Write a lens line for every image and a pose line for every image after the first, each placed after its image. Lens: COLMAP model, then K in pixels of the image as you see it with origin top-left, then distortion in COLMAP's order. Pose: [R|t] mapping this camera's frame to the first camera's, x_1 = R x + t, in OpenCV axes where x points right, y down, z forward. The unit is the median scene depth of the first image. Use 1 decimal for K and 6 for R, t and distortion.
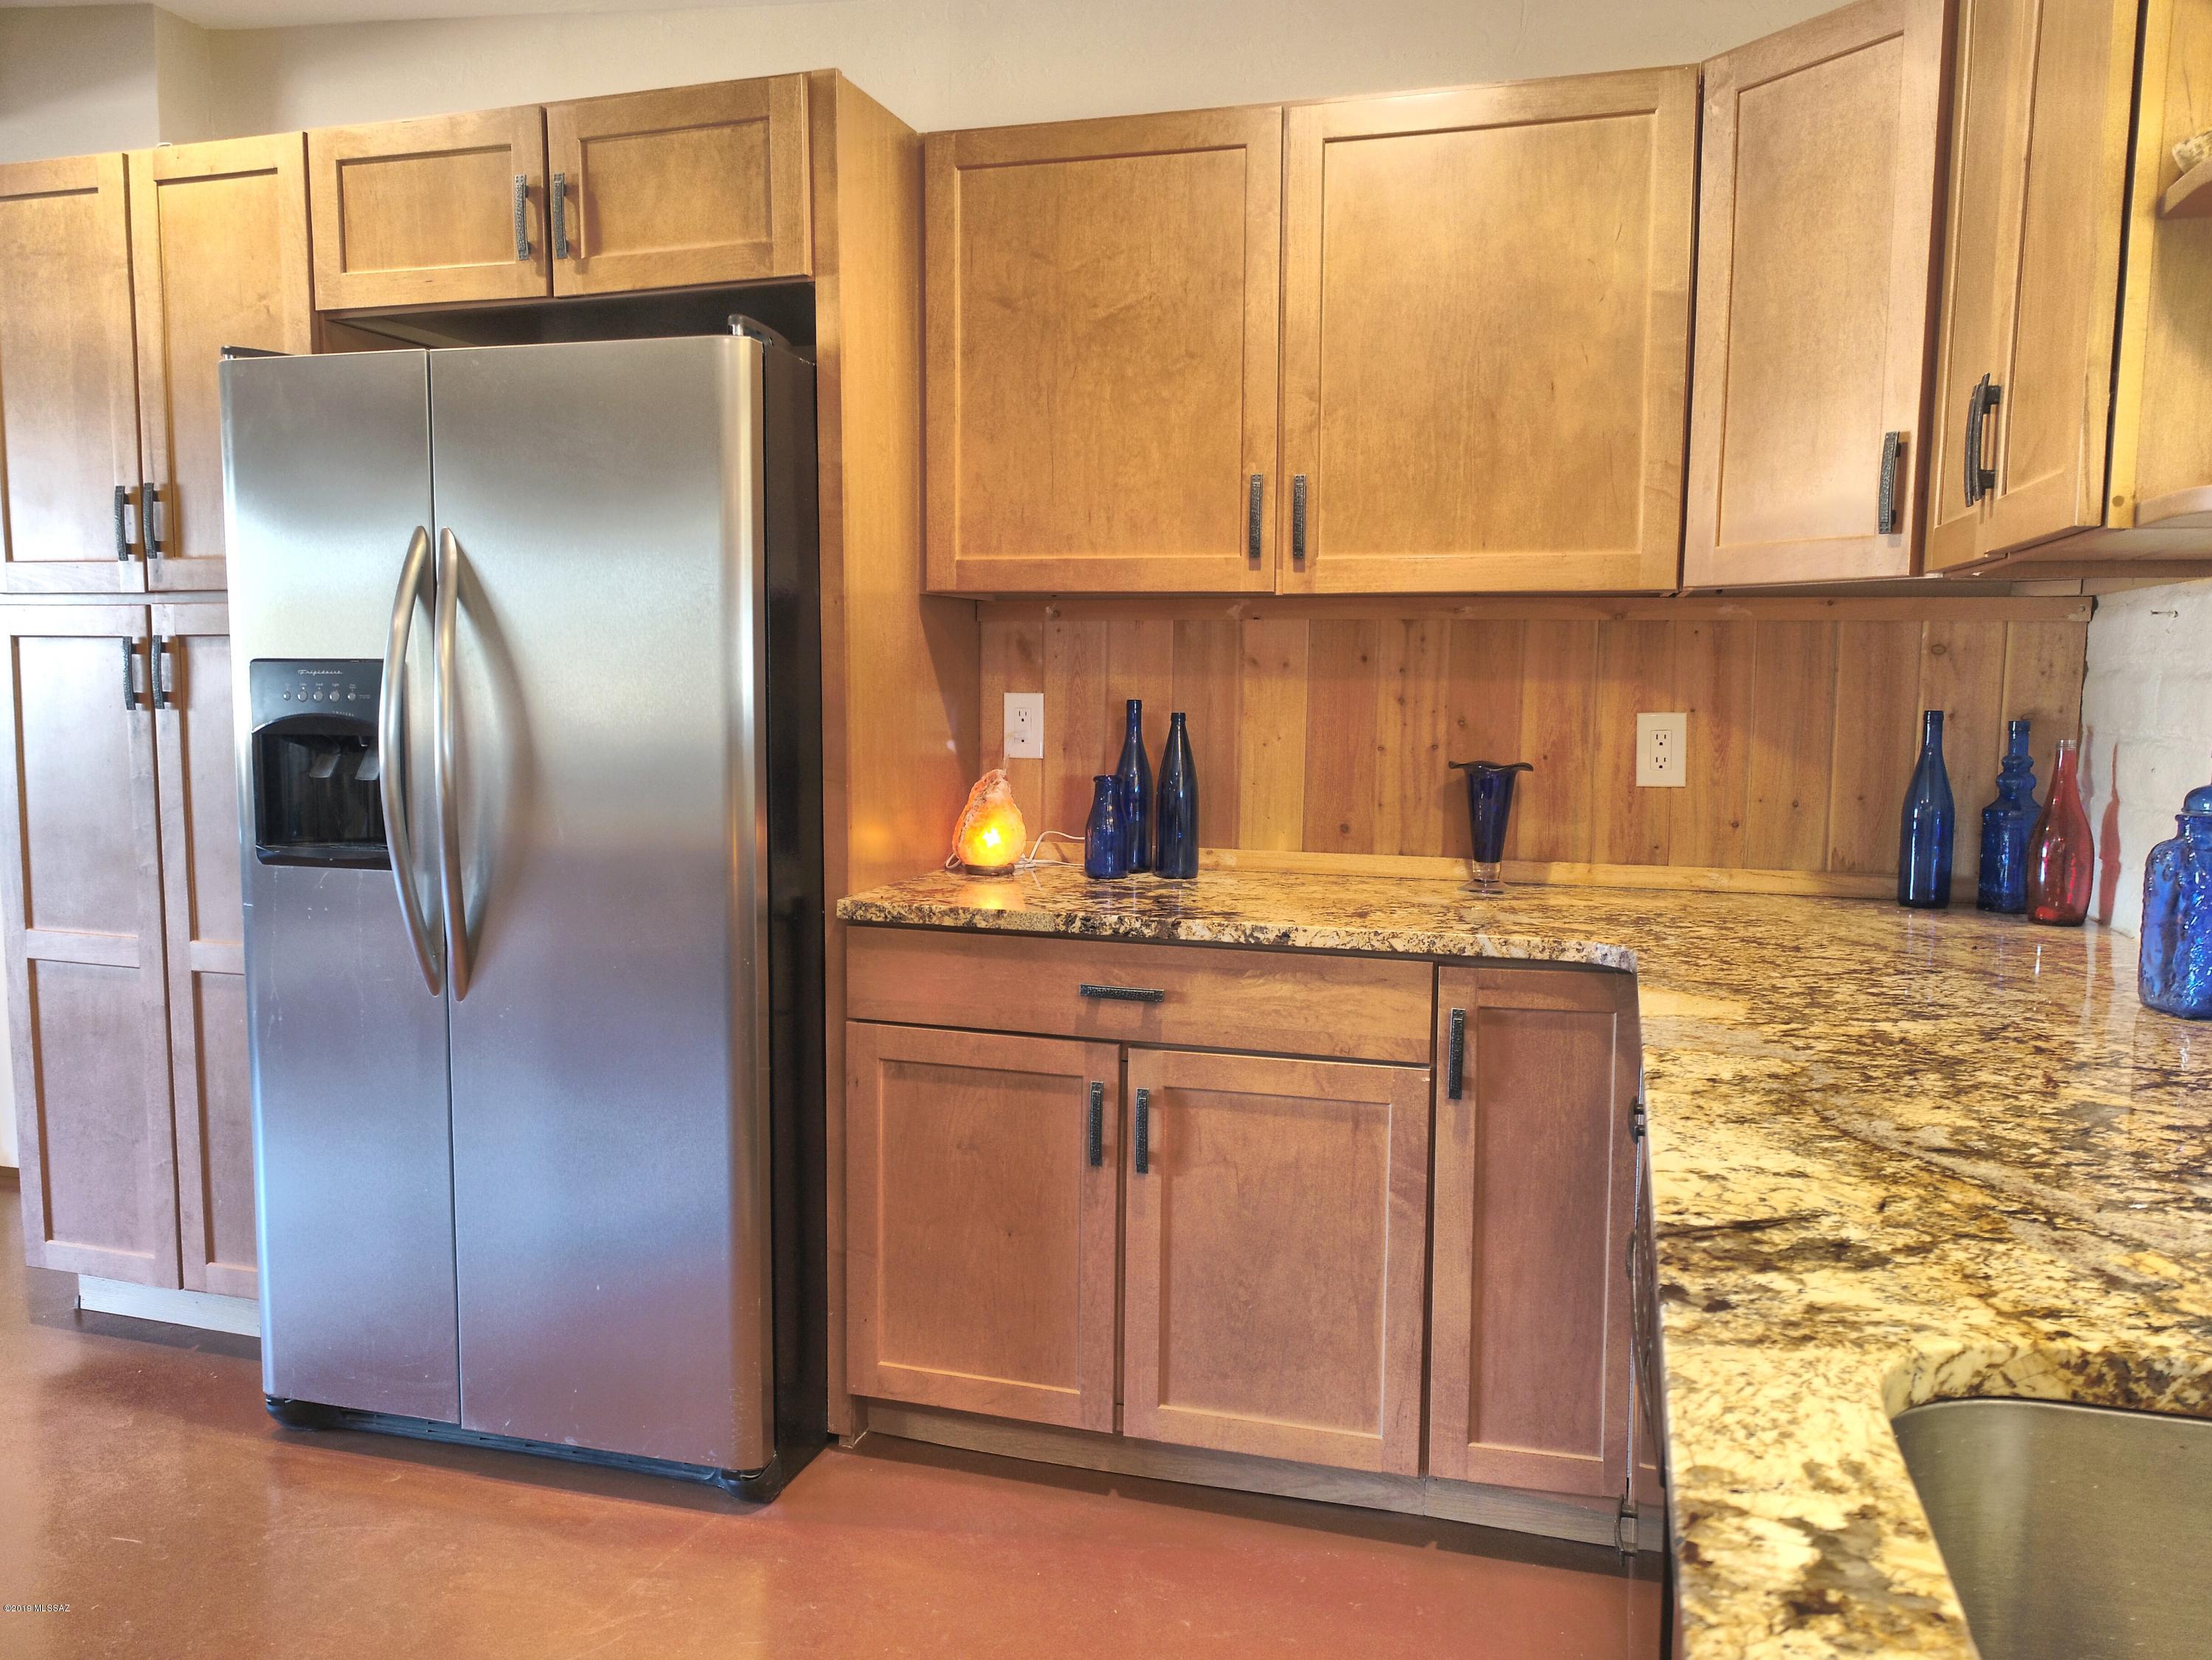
lens RADIAL K [[1660.3, 0, 1105.3], [0, 1660.3, 844.3], [0, 0, 1]] dist [0.001436, -0.004906]
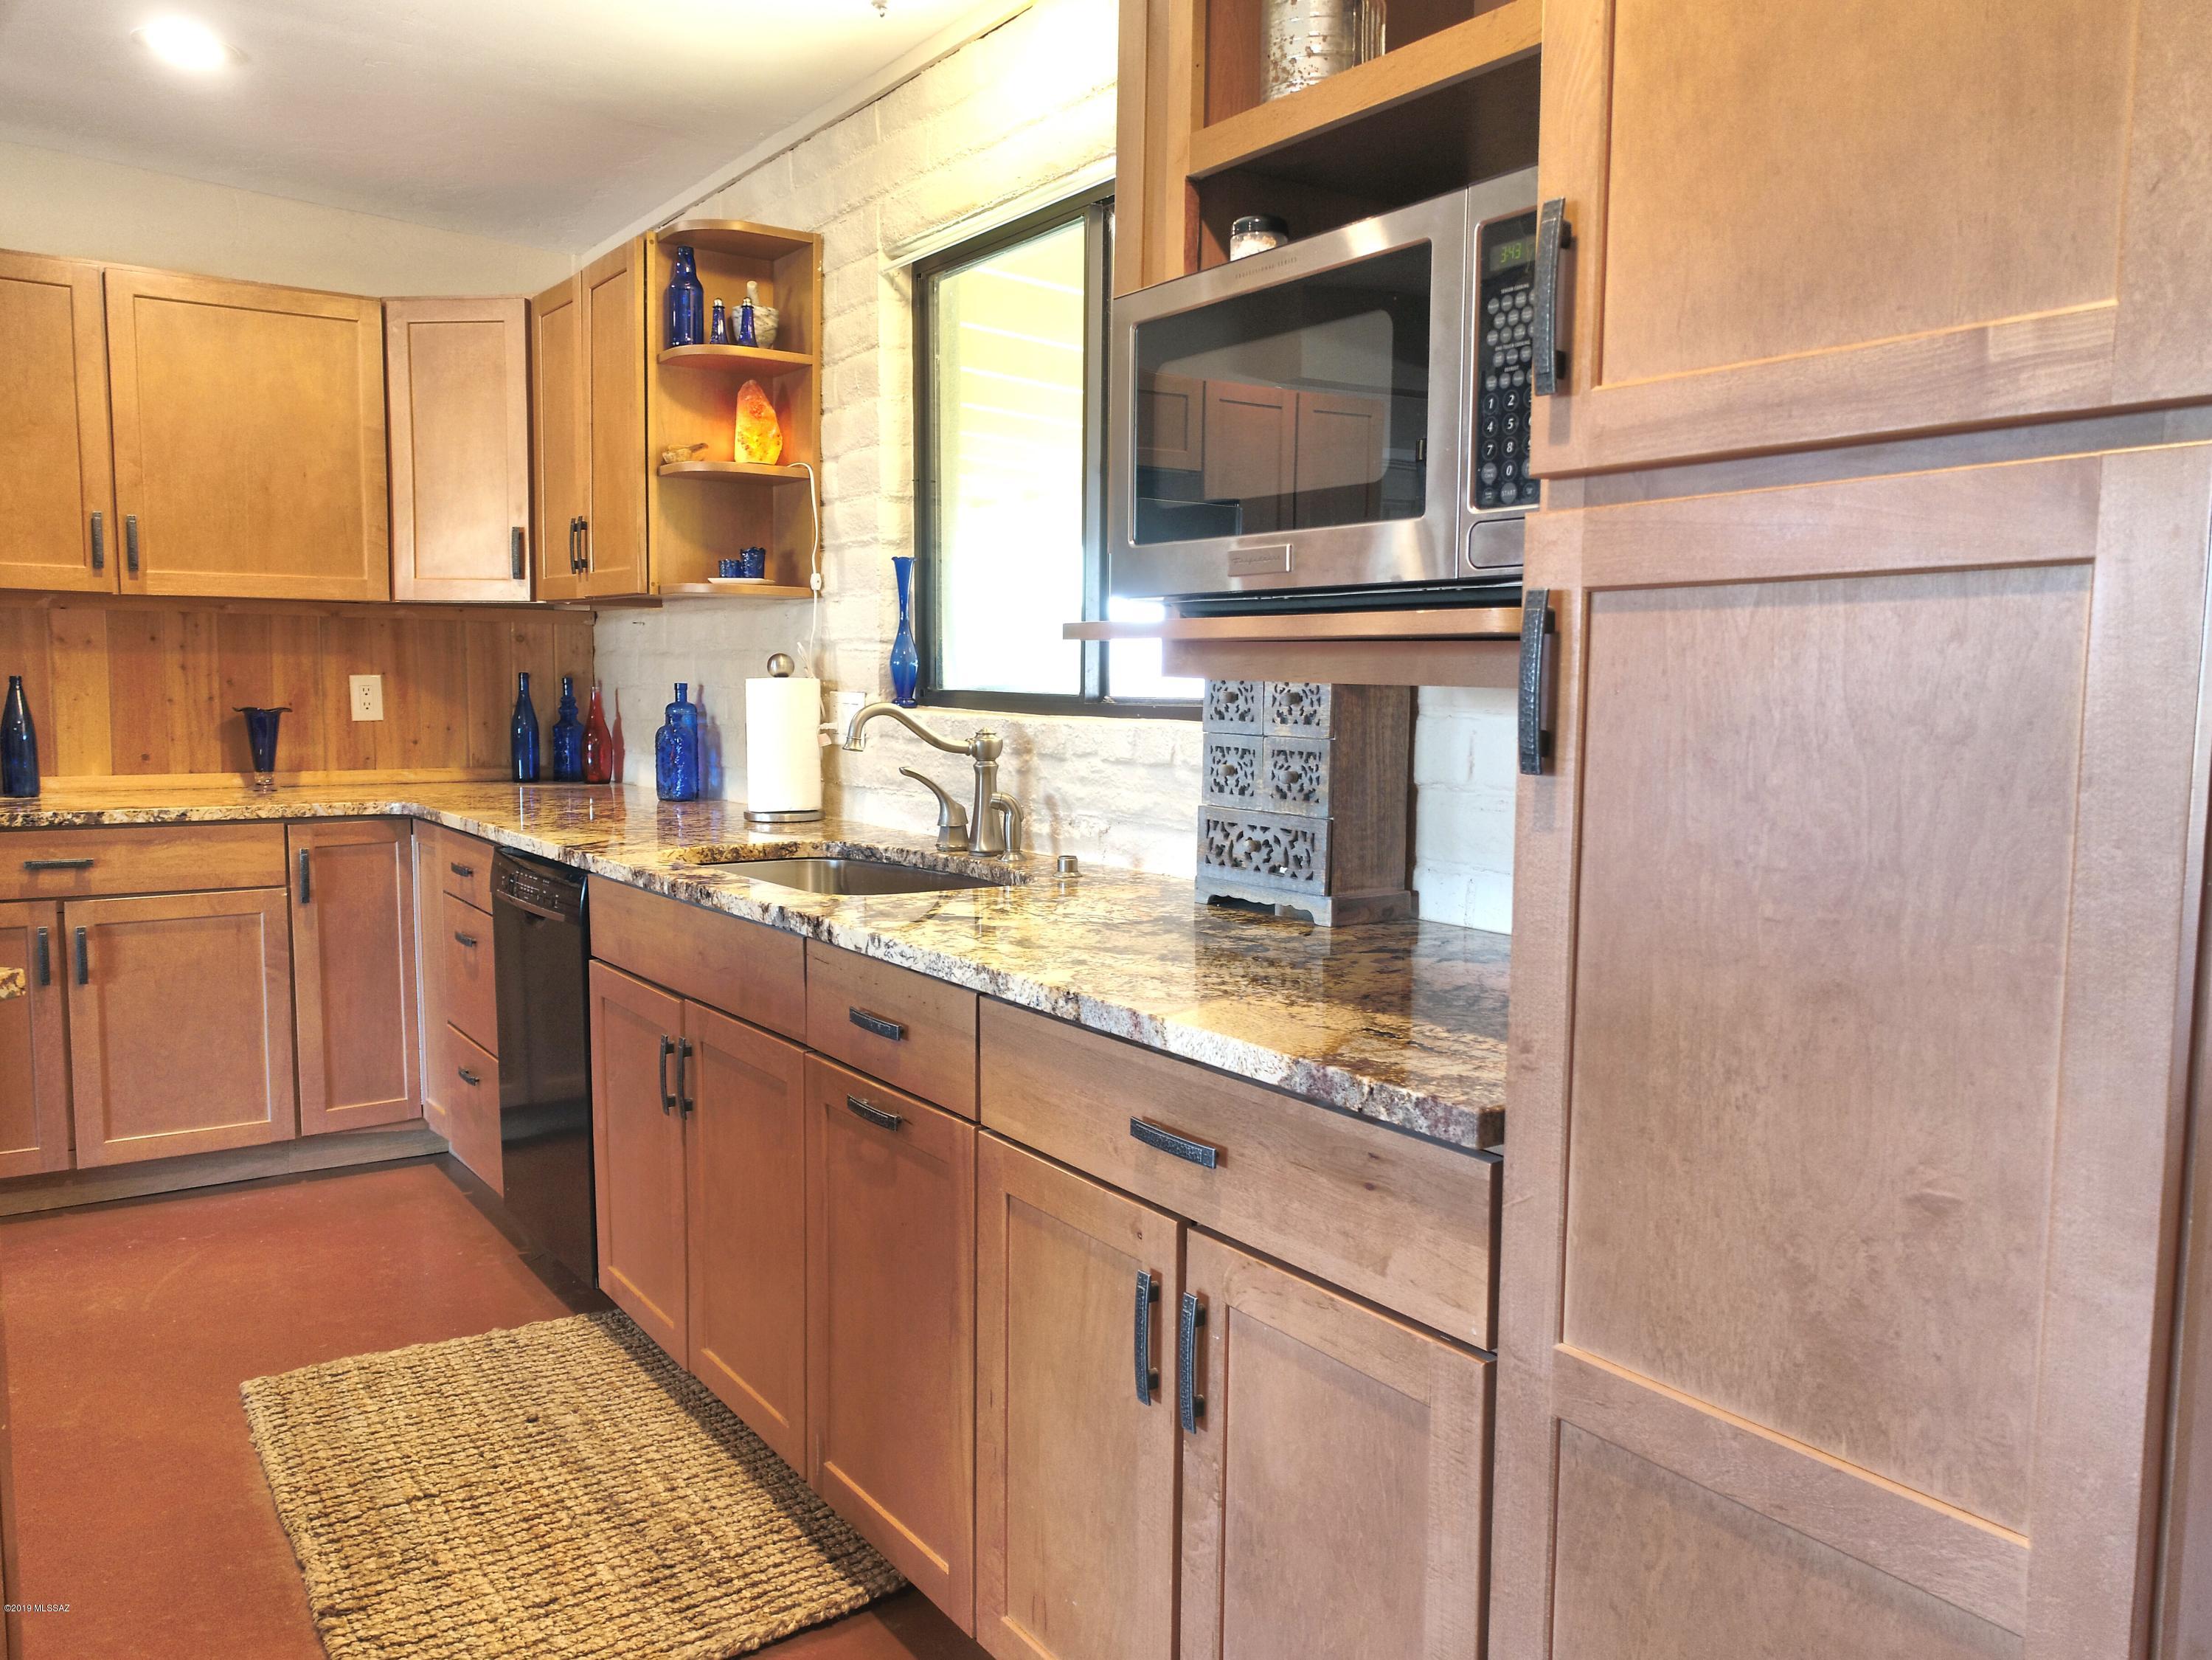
lens RADIAL K [[1660.3, 0, 1107.3], [0, 1660.3, 831.9], [0, 0, 1]] dist [0.001436, -0.004906]
pose [[0.614861, -0.076525, 0.784914, -0.540228], [0.073162, 0.996524, 0.039844, 0.066444], [-0.785234, 0.032927, 0.618323, -0.606388]]
